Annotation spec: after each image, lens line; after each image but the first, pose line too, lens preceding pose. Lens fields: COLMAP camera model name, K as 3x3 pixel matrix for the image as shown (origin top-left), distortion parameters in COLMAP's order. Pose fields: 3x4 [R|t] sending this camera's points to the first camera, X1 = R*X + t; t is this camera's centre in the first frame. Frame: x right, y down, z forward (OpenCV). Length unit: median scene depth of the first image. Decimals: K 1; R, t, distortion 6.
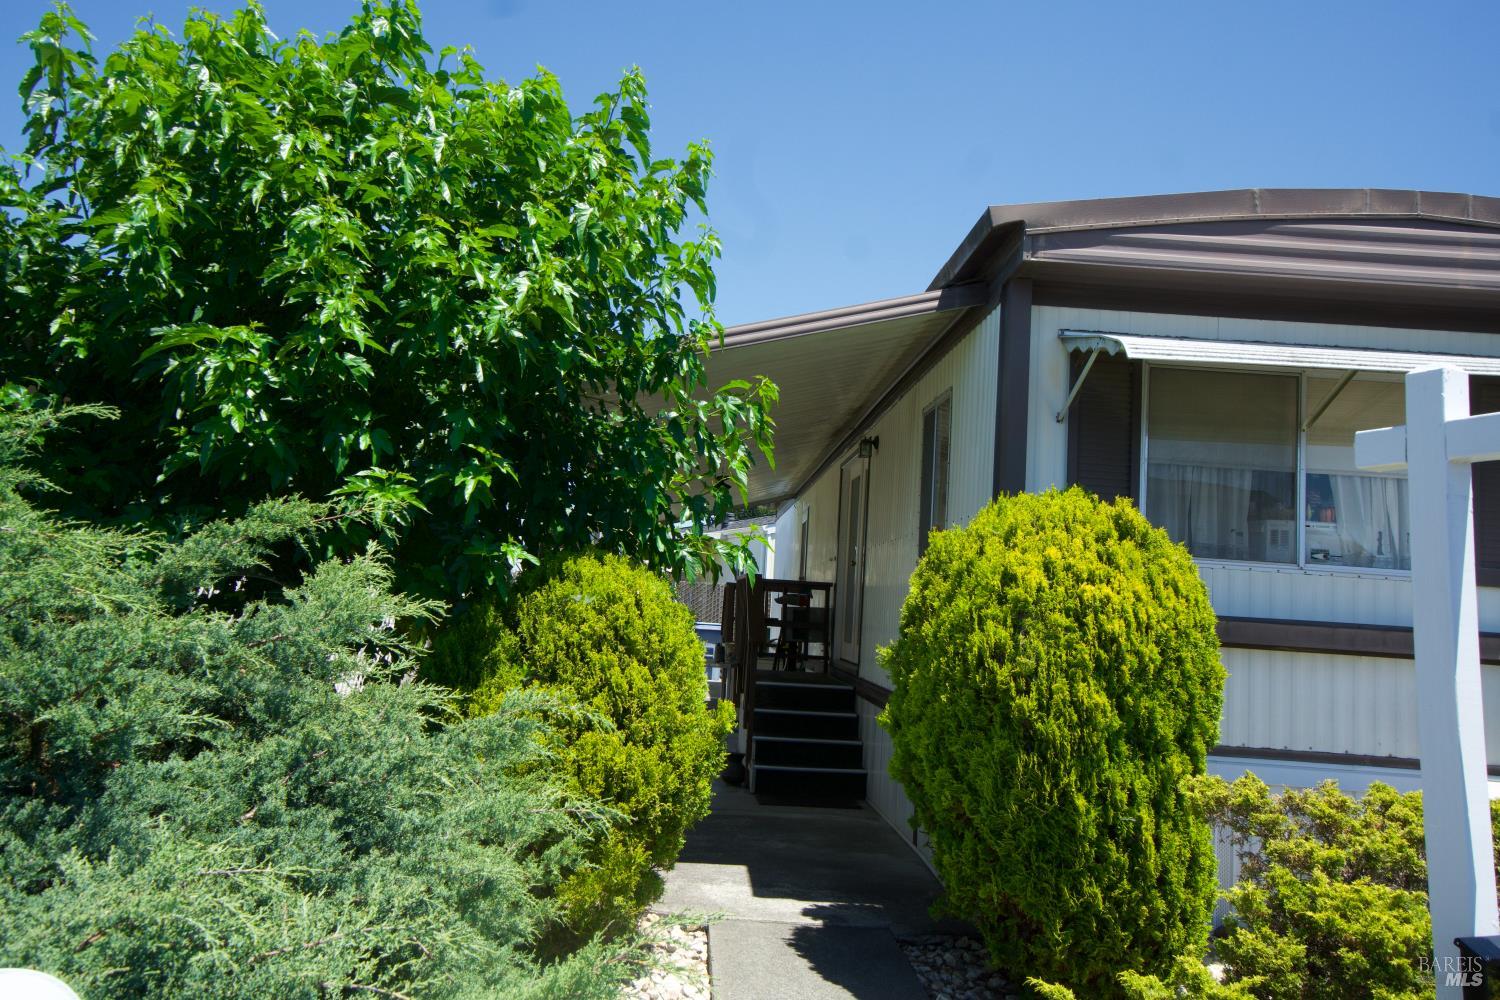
lens RADIAL K [[1104.8, 0, 750.0], [0, 1104.8, 500.0], [0, 0, 1]] dist [0.054052, -0.004733]
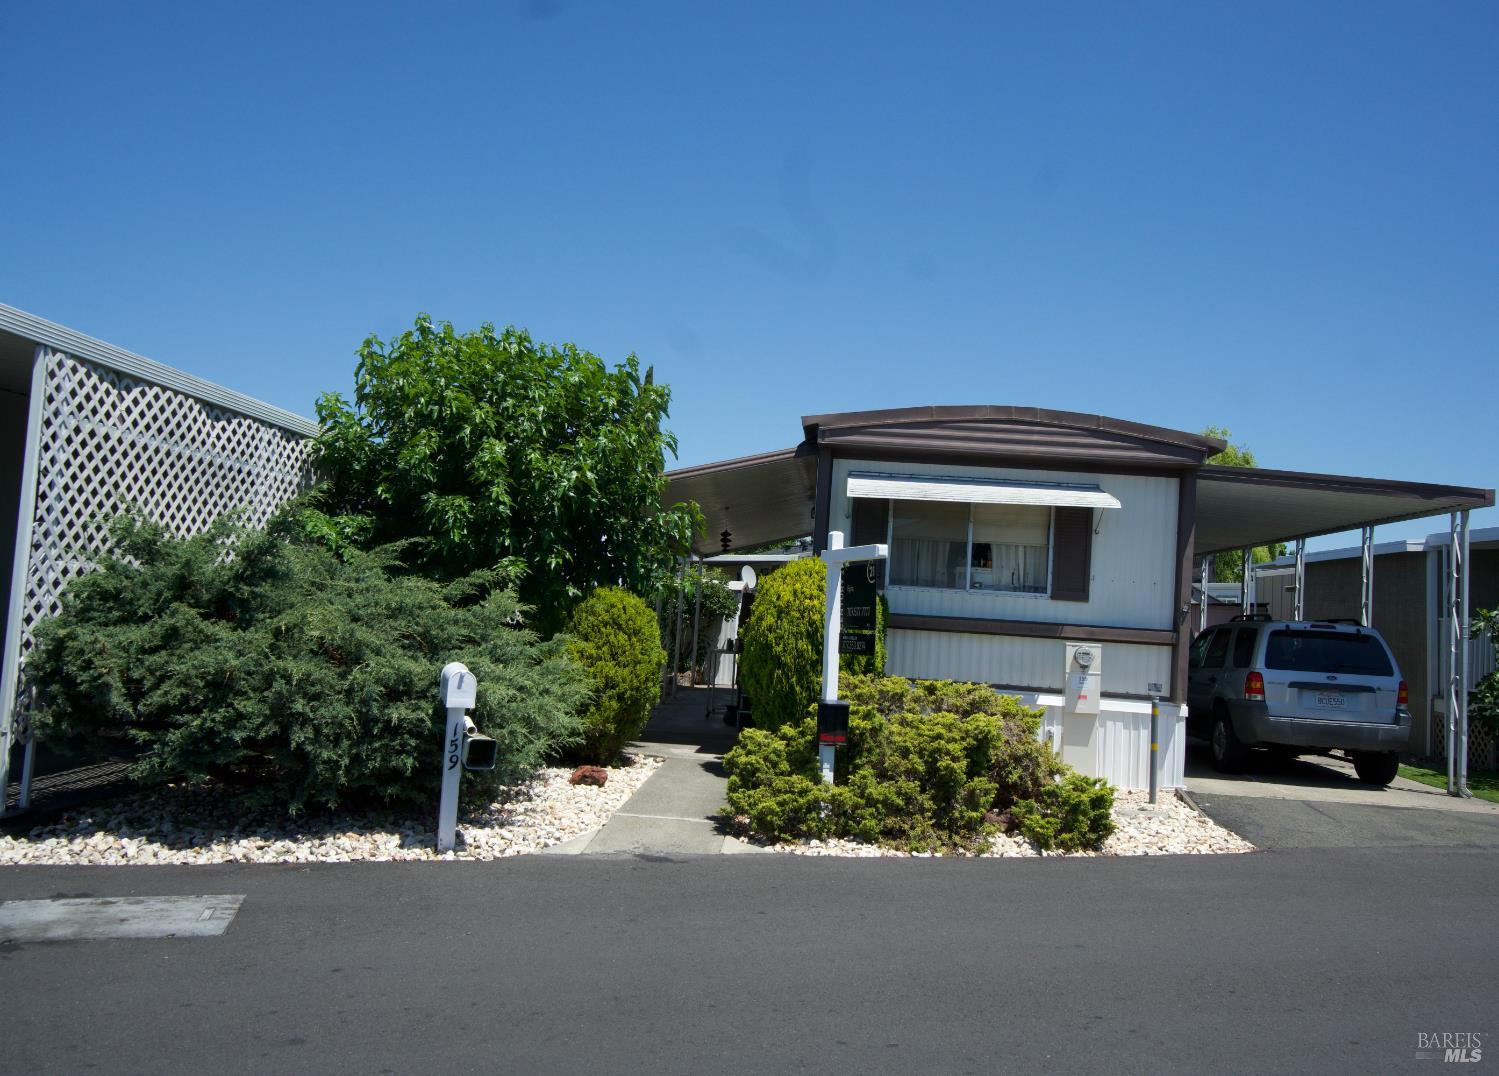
lens RADIAL K [[1219.4, 0, 824.3], [0, 1219.4, 537.5], [0, 0, 1]] dist [-0.003066, 0.046750]
pose [[0.996459, -0.004089, -0.083979, 0.543327], [0.005969, 0.999737, 0.022147, -0.109753], [0.083867, -0.022570, 0.996221, -1.530229]]
